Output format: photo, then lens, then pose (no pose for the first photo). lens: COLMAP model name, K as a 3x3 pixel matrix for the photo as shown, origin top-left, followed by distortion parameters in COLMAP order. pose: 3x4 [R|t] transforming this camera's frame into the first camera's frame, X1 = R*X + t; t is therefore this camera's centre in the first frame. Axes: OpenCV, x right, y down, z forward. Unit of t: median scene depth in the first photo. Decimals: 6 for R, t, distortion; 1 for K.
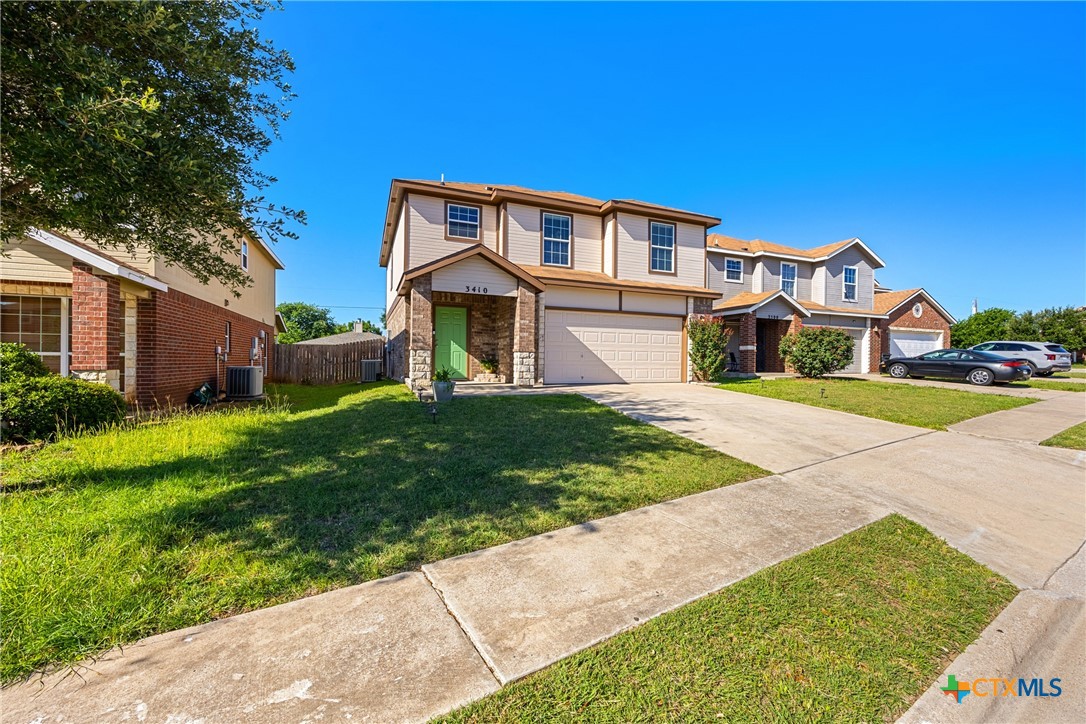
lens RADIAL K [[430.3, 0, 538.5], [0, 430.3, 365.9], [0, 0, 1]] dist [0.000496, 0.000329]
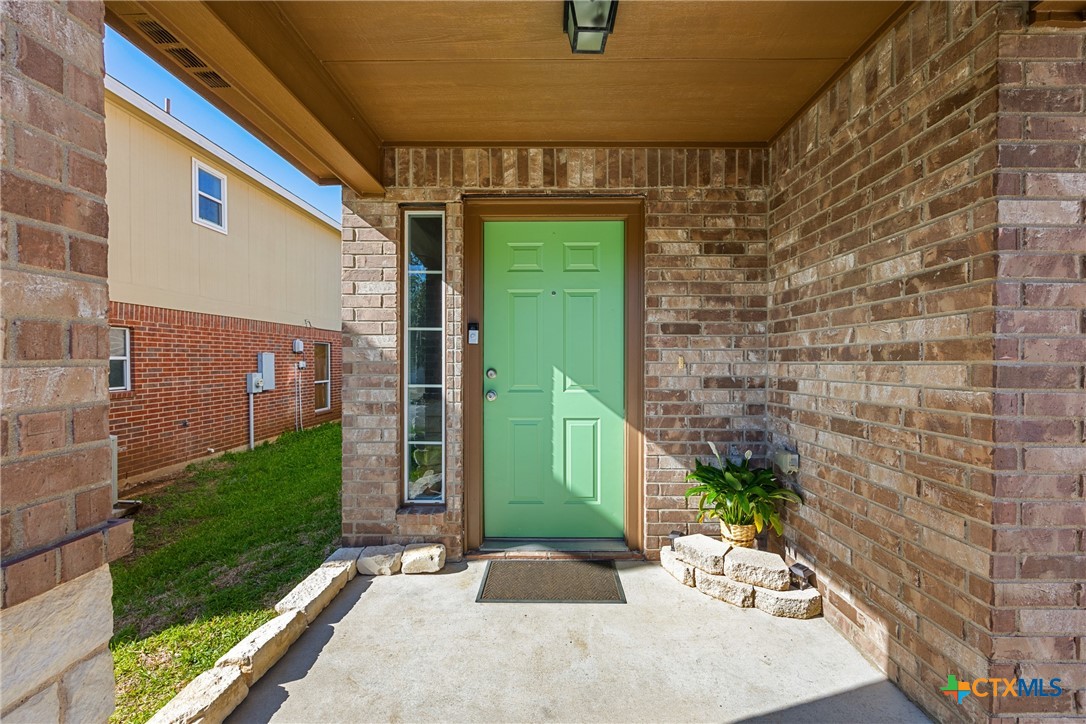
lens RADIAL K [[430.3, 0, 542.3], [0, 430.3, 356.1], [0, 0, 1]] dist [0.000496, 0.000329]
pose [[0.927120, -0.003951, -0.374743, -0.117937], [0.007715, 0.999934, 0.008544, -0.063712], [0.374684, -0.010812, 0.927089, 0.746376]]
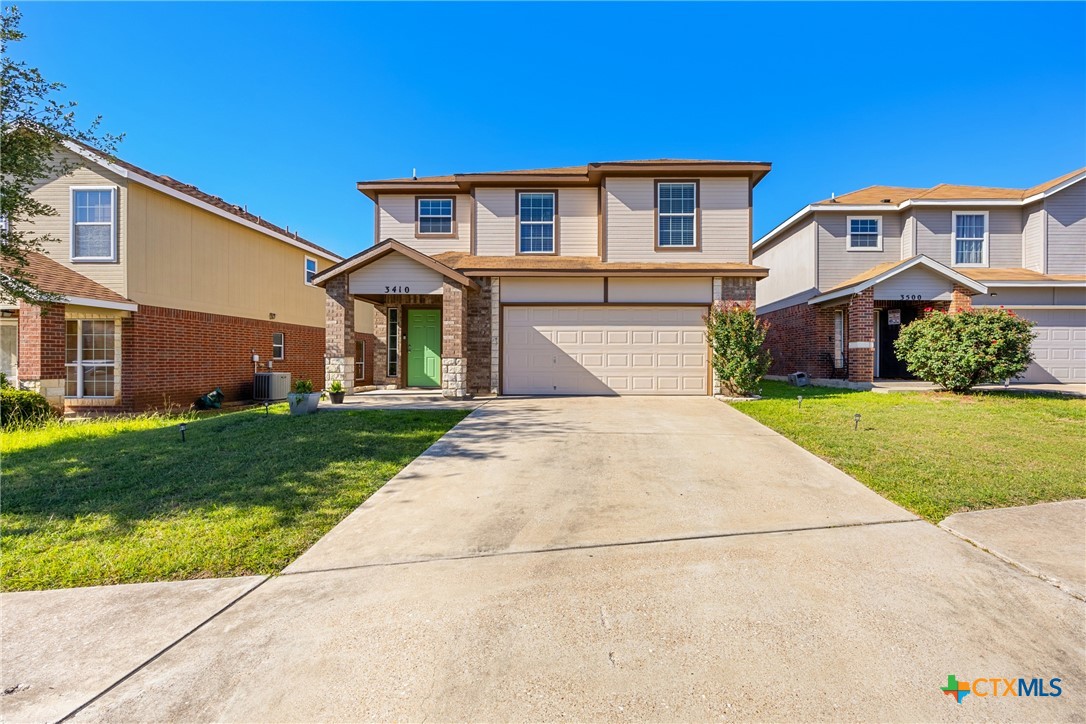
lens RADIAL K [[444.8, 0, 576.4], [0, 444.8, 364.7], [0, 0, 1]] dist [-0.002228, 0.000058]
pose [[0.920647, -0.004337, -0.390371, 0.447857], [0.002852, 0.999986, -0.004384, -0.011699], [0.390385, 0.002923, 0.920647, 0.230050]]
